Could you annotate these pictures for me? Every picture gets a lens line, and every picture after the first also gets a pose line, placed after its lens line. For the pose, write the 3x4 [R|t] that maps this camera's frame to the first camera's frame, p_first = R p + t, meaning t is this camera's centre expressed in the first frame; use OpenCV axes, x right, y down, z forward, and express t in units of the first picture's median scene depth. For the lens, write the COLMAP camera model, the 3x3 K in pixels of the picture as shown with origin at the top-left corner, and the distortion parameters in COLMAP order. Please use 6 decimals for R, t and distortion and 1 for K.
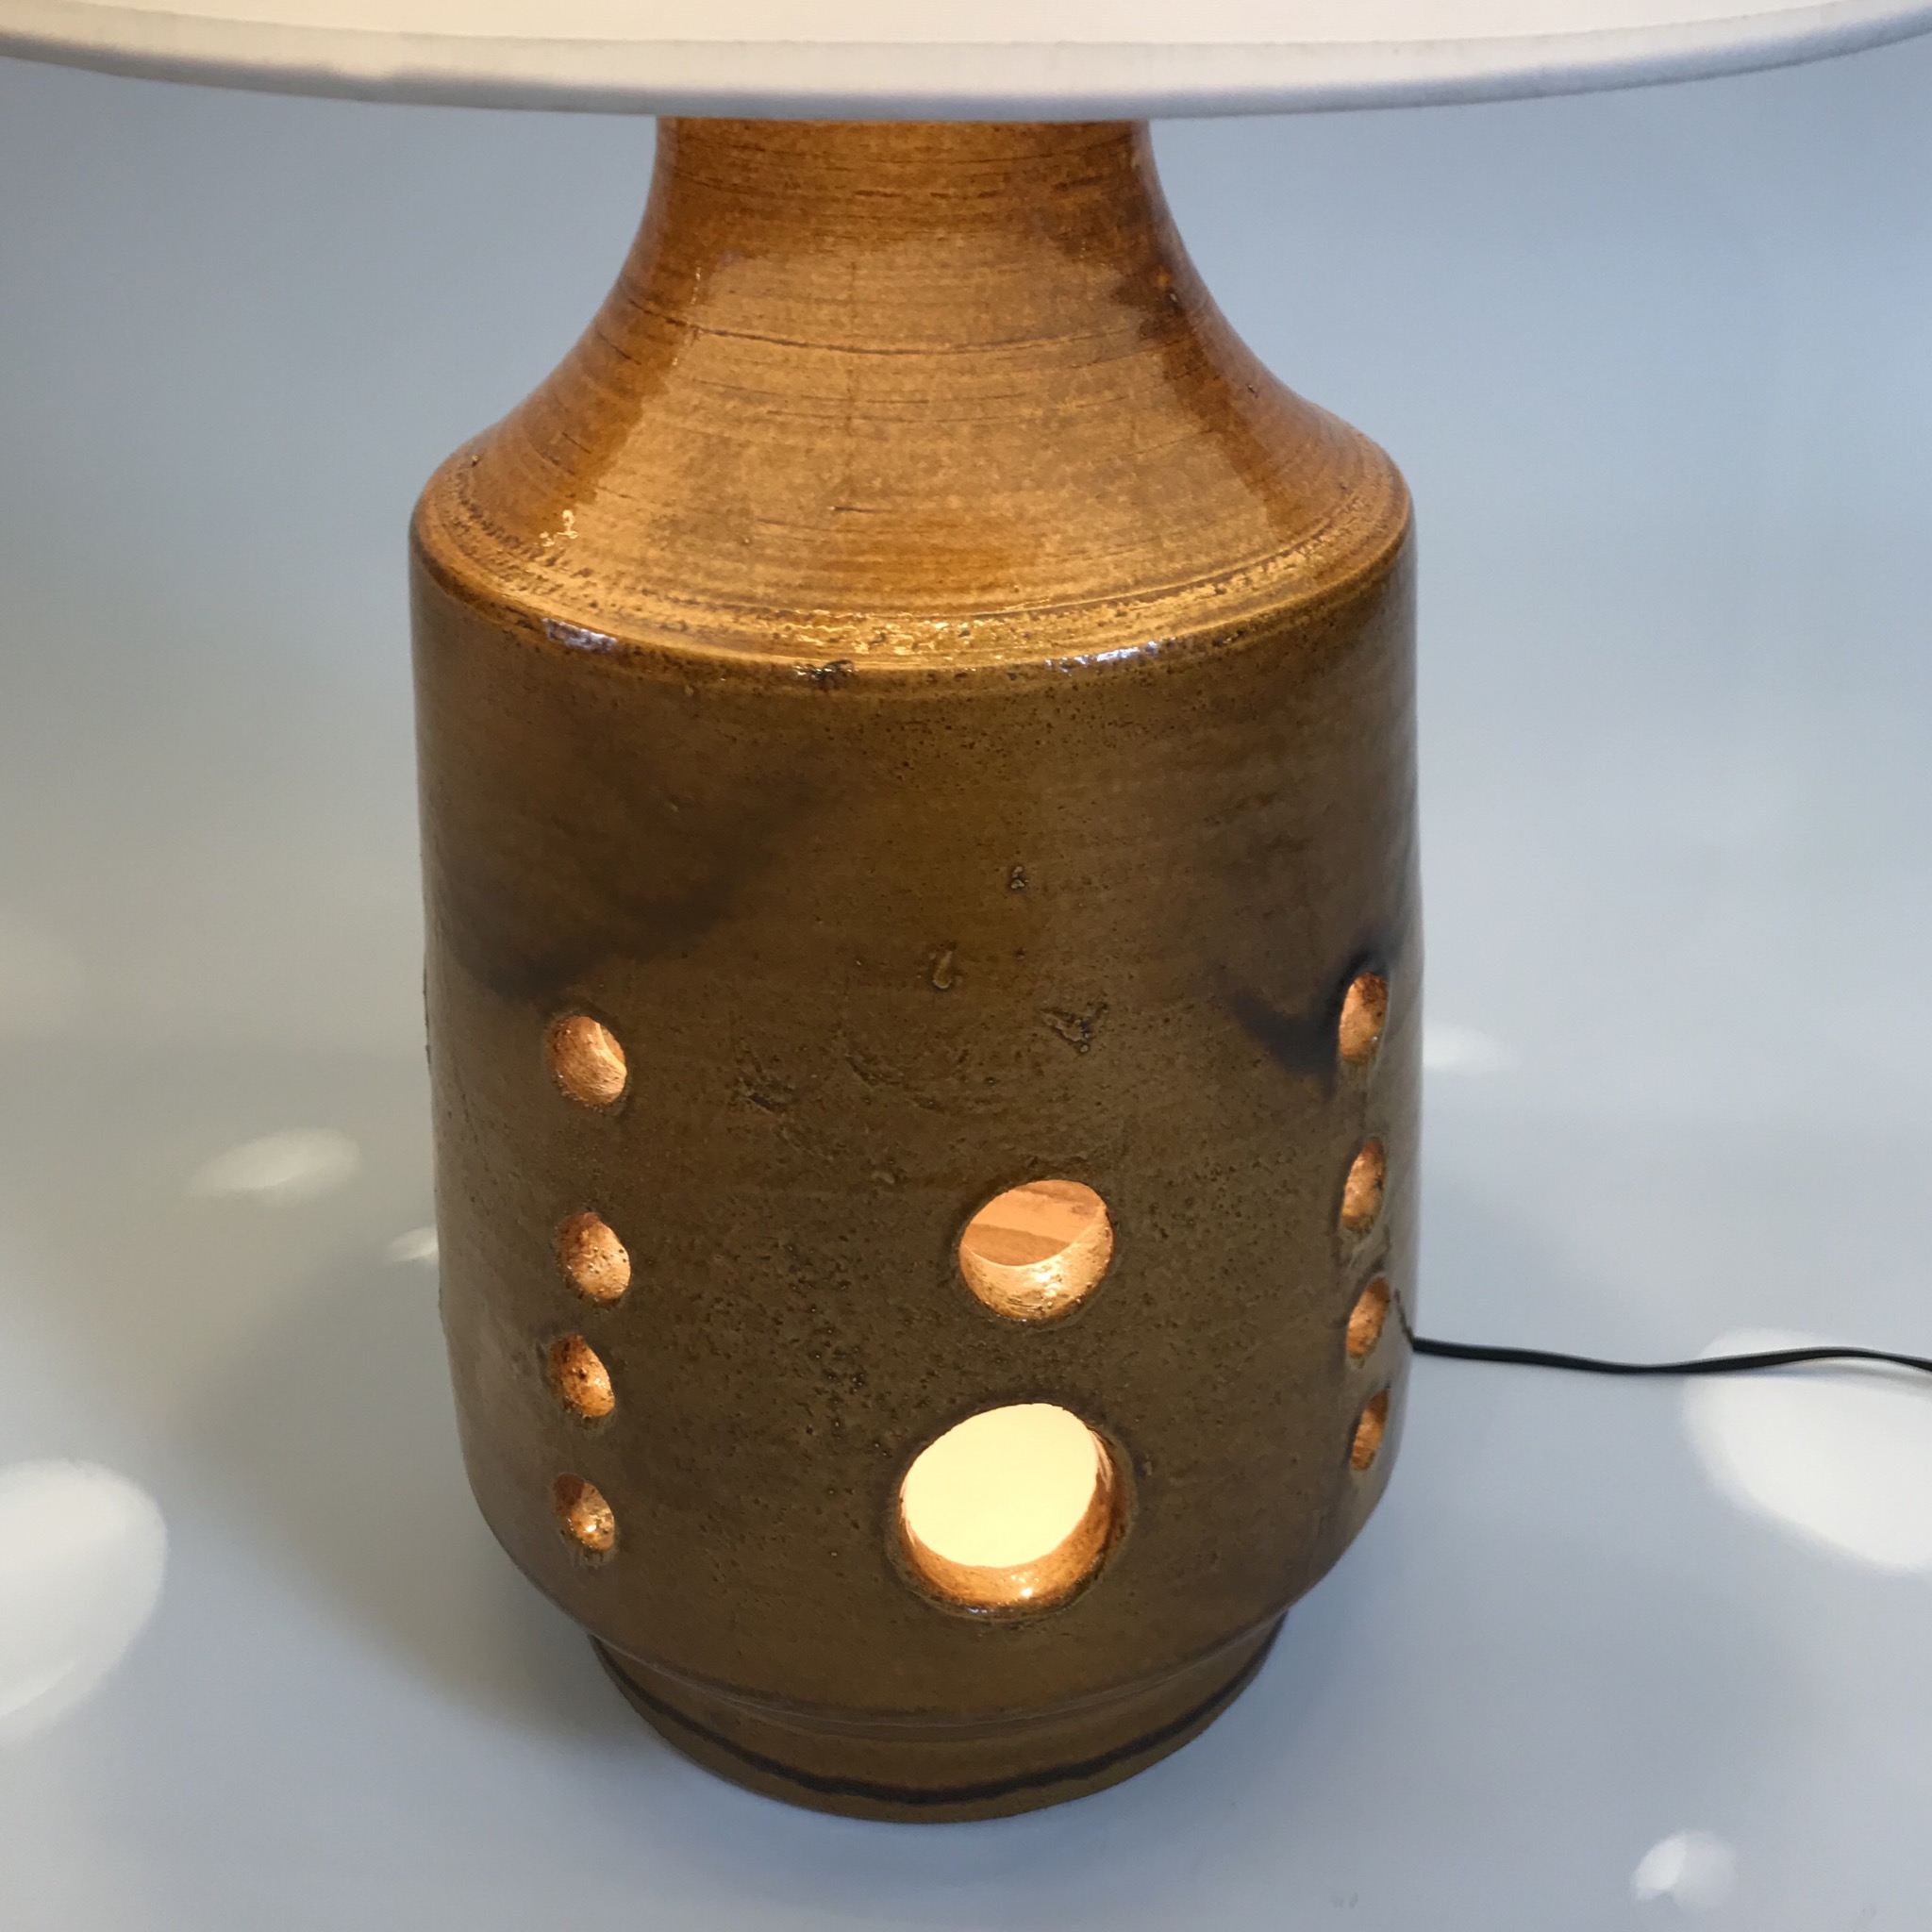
lens RADIAL K [[2301.7, 0, 973.9], [0, 2301.7, 967.6], [0, 0, 1]] dist [-0.030218, 0.000000]
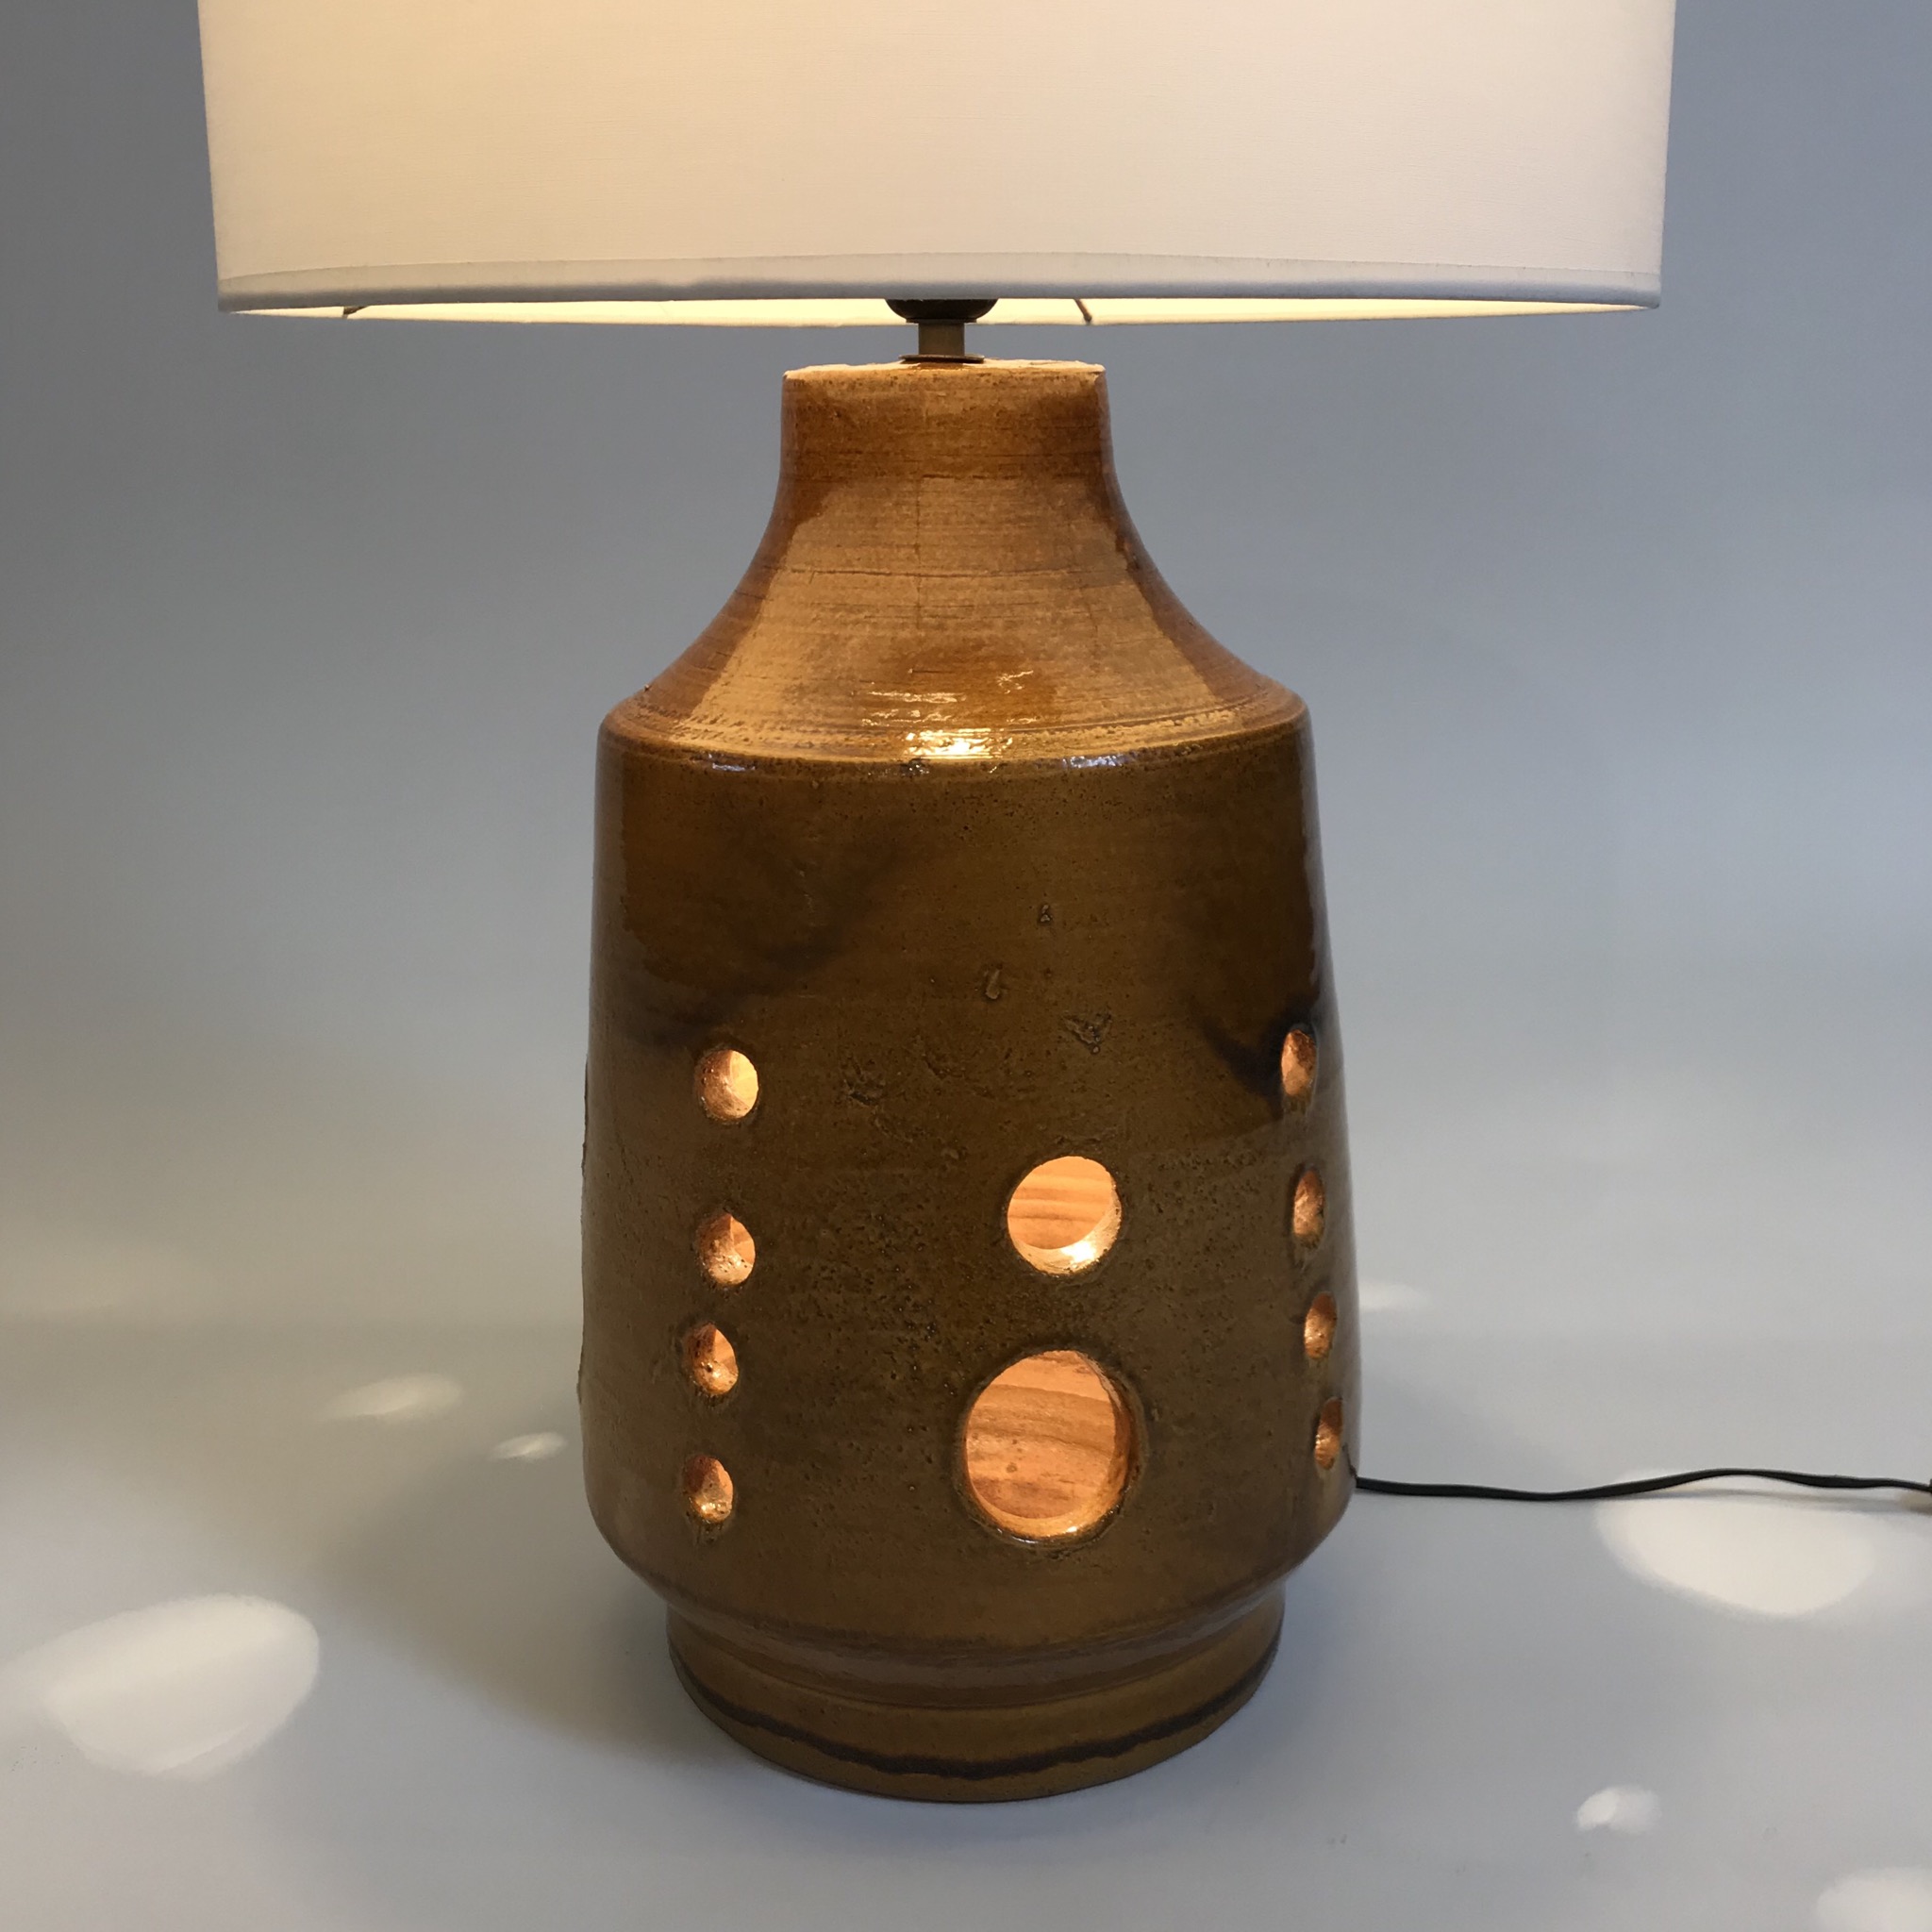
lens RADIAL K [[2301.7, 0, 958.1], [0, 2301.7, 964.6], [0, 0, 1]] dist [-0.030218, 0.000000]
pose [[0.999630, -0.018860, 0.019578, -0.058878], [0.023821, 0.954714, -0.296570, 0.383148], [-0.013098, 0.296926, 0.954811, -0.319866]]
